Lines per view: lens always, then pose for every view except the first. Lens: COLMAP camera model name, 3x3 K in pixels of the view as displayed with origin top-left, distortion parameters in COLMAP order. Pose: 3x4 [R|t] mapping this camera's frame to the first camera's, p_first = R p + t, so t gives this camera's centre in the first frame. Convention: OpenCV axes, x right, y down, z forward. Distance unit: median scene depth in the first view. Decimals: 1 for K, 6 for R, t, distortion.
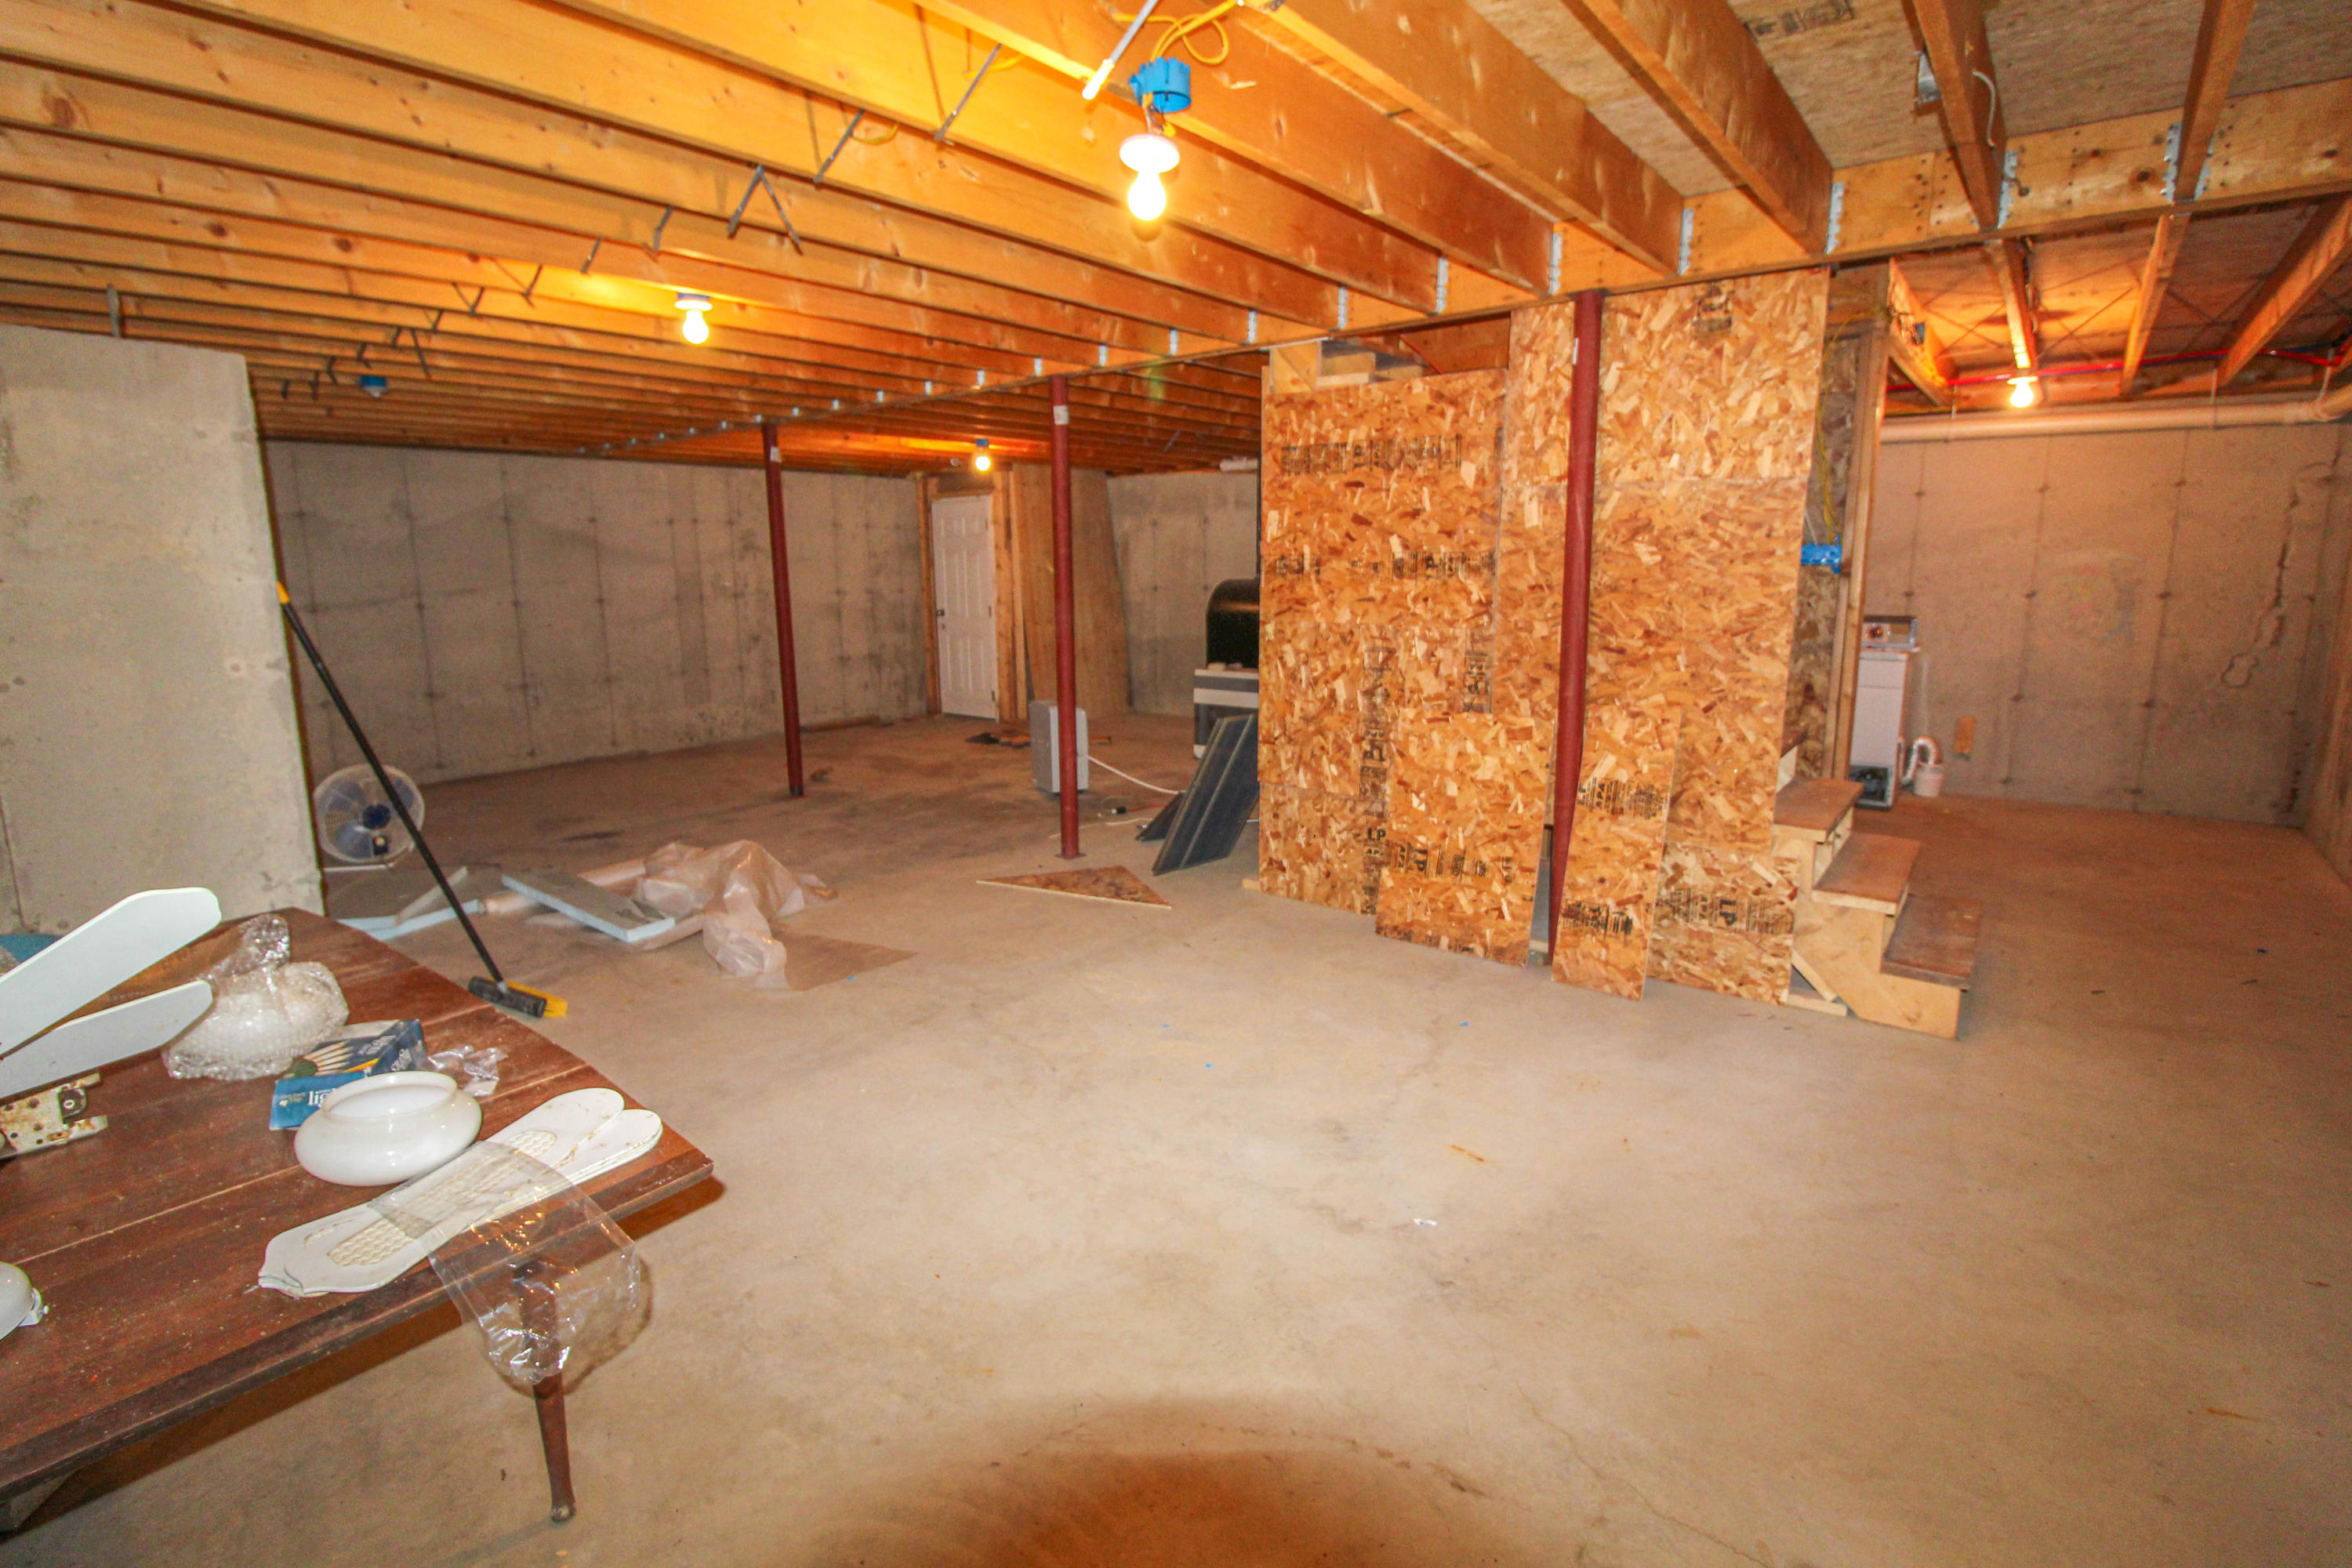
lens RADIAL K [[1131.9, 0, 1162.2], [0, 1131.9, 753.9], [0, 0, 1]] dist [-0.000790, -0.000336]
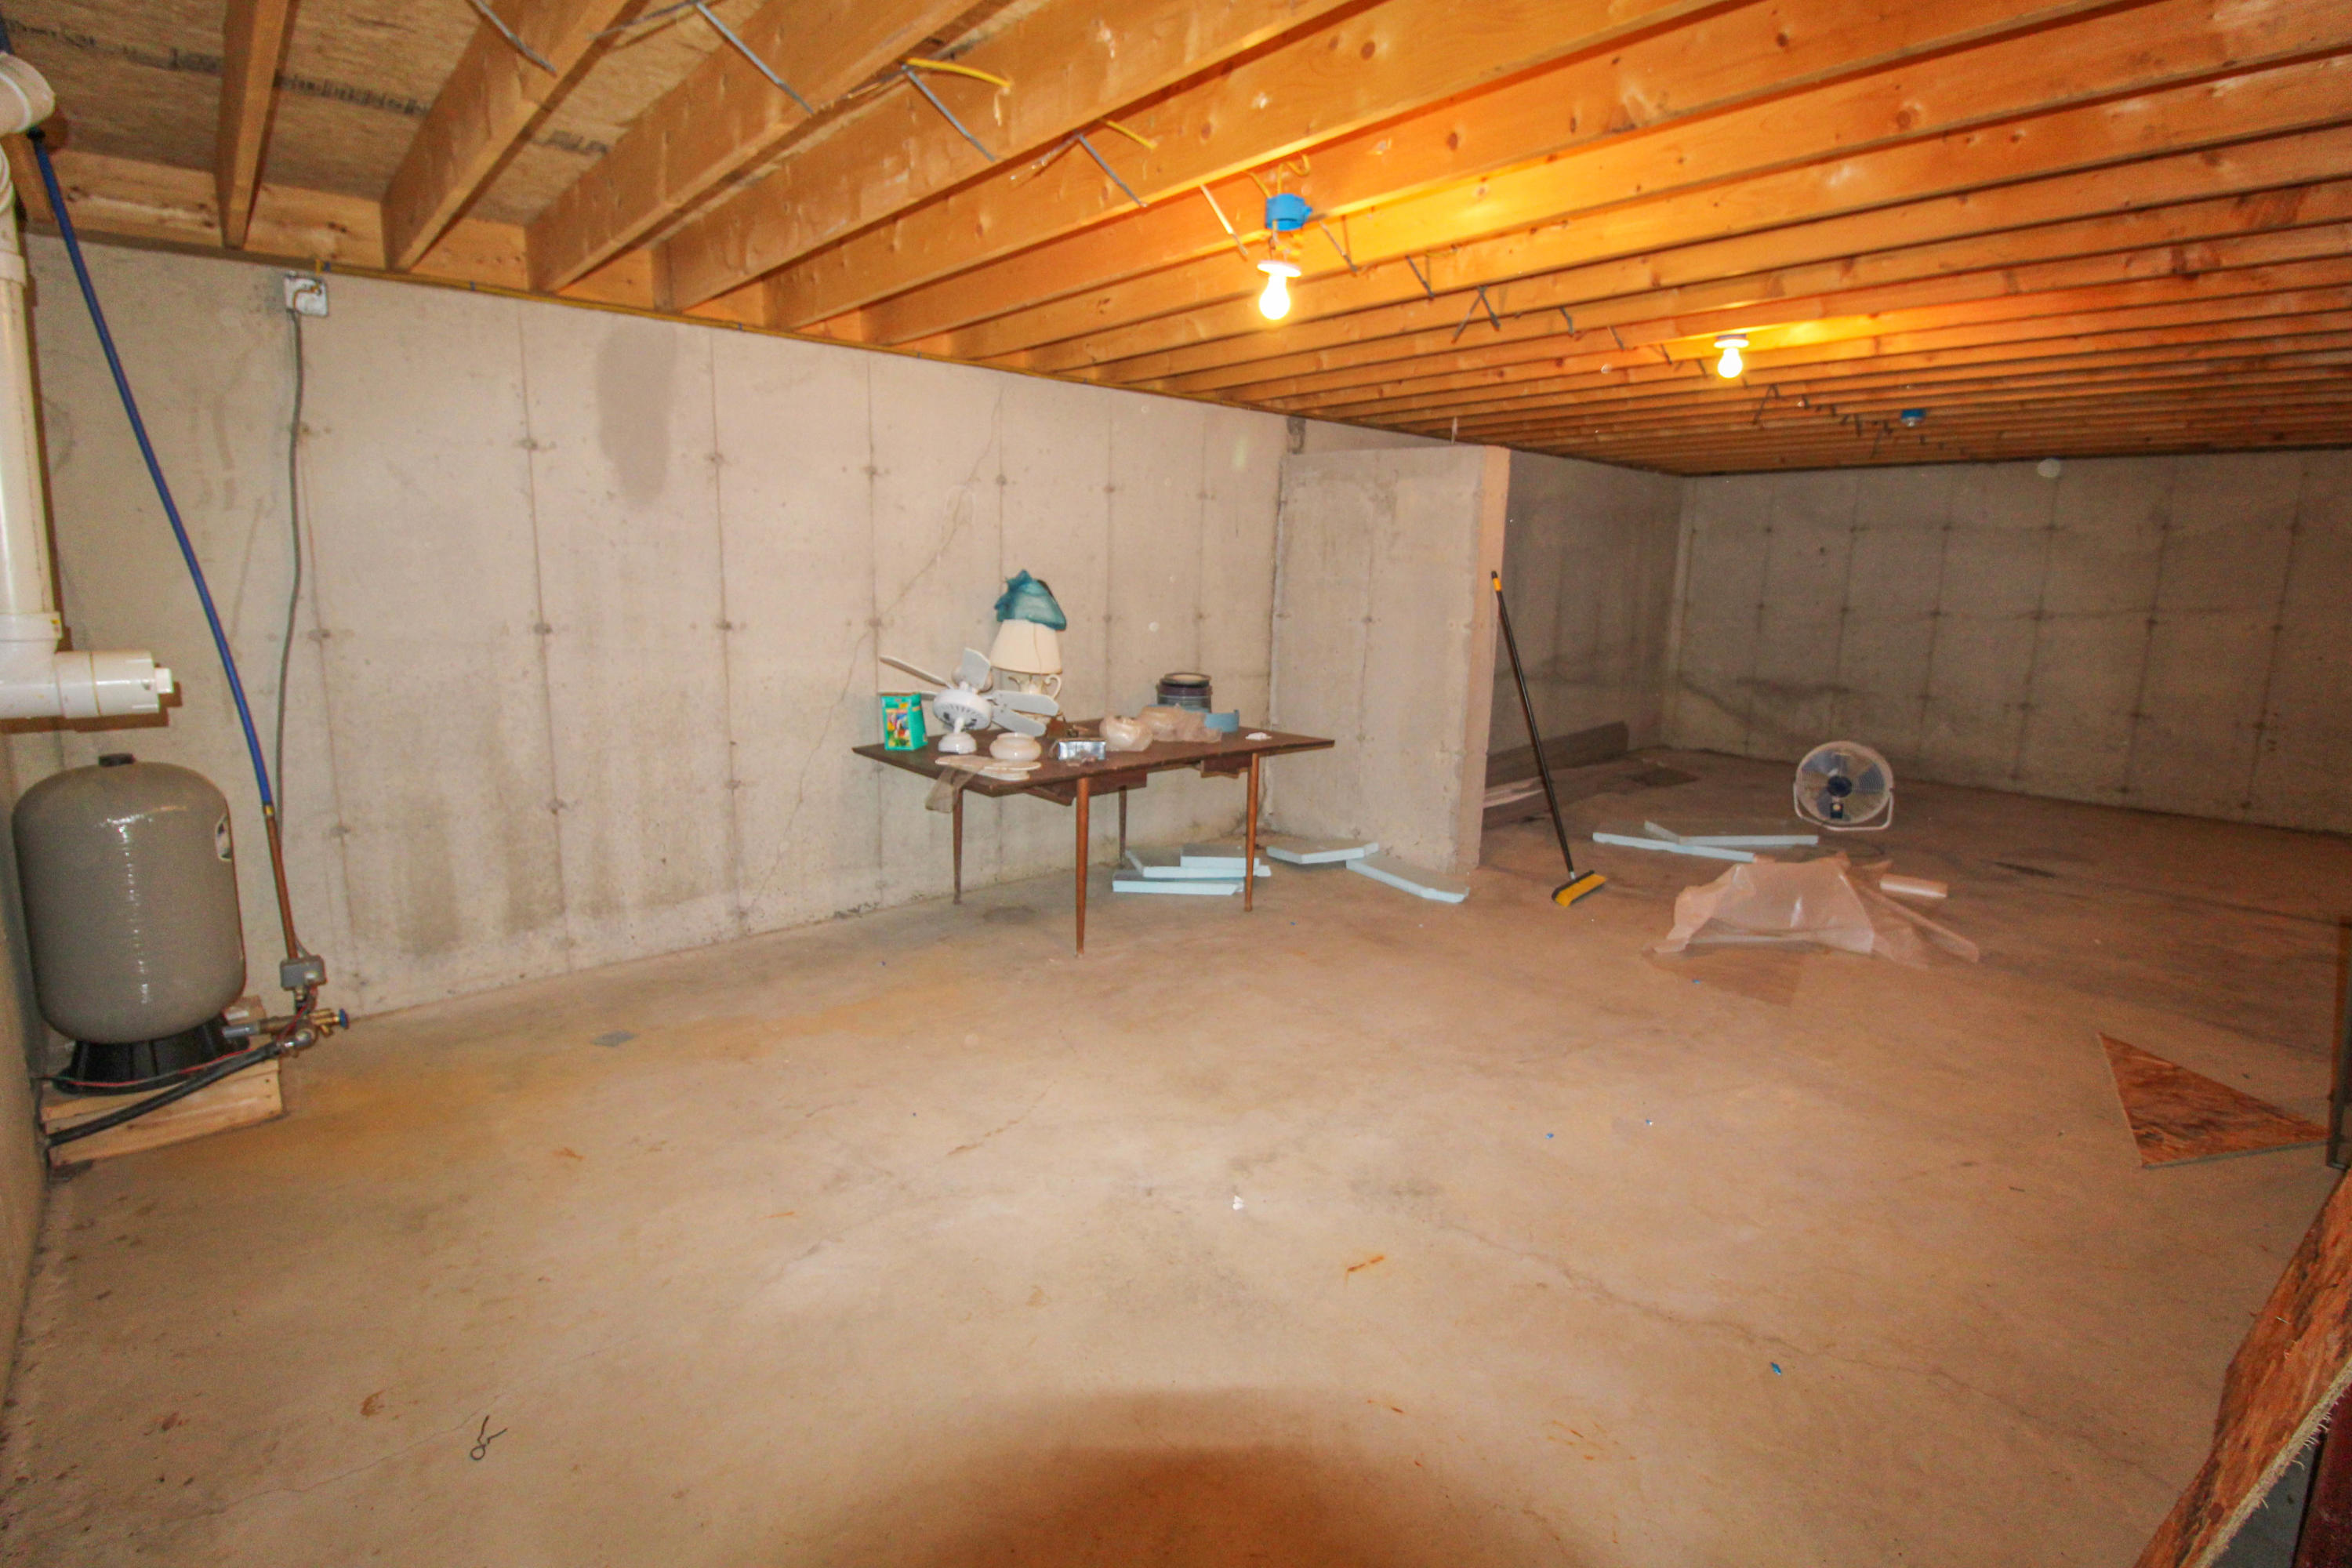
lens RADIAL K [[1131.9, 0, 1162.2], [0, 1131.9, 753.9], [0, 0, 1]] dist [-0.000790, -0.000336]
pose [[-0.181769, 0.171315, -0.968303, 0.782628], [-0.180677, 0.962124, 0.204139, -0.123405], [0.966600, 0.212056, -0.143932, 0.654786]]
